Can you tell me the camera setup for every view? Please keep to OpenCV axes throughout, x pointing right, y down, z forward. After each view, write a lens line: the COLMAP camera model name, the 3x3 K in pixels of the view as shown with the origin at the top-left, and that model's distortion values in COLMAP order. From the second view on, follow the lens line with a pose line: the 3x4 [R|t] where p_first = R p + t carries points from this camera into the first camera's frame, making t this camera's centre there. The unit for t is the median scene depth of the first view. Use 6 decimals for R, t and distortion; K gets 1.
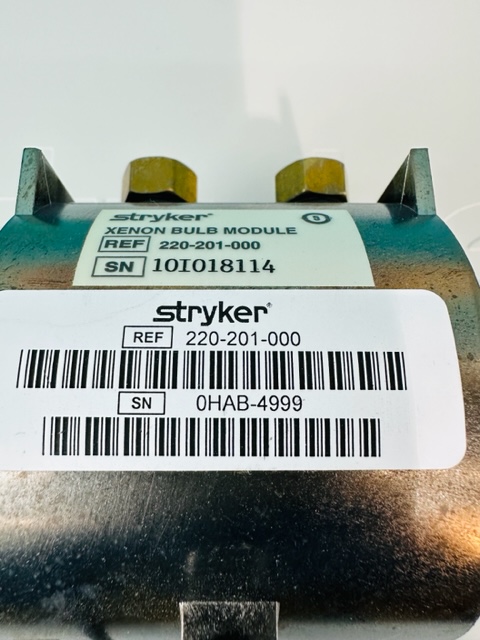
lens RADIAL K [[447.1, 0, 236.1], [0, 447.1, 318.1], [0, 0, 1]] dist [-0.009154, 0.007223]
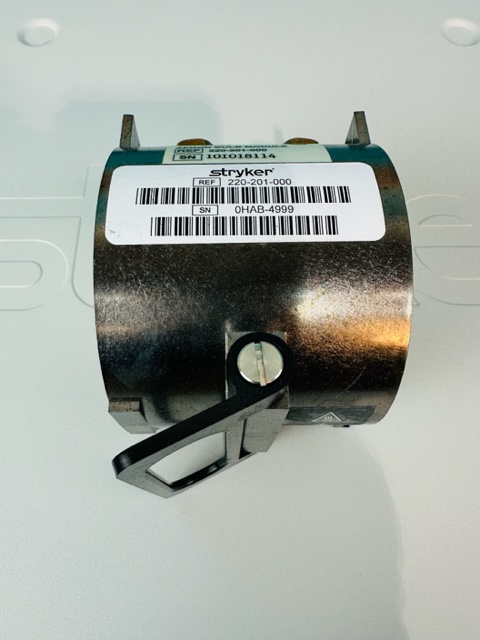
lens RADIAL K [[447.1, 0, 236.6], [0, 447.1, 320.8], [0, 0, 1]] dist [-0.009154, 0.007223]
pose [[0.999797, -0.019949, 0.002663, -0.094214], [0.020097, 0.982478, -0.185291, 0.942675], [0.001080, 0.185307, 0.982680, -0.681359]]
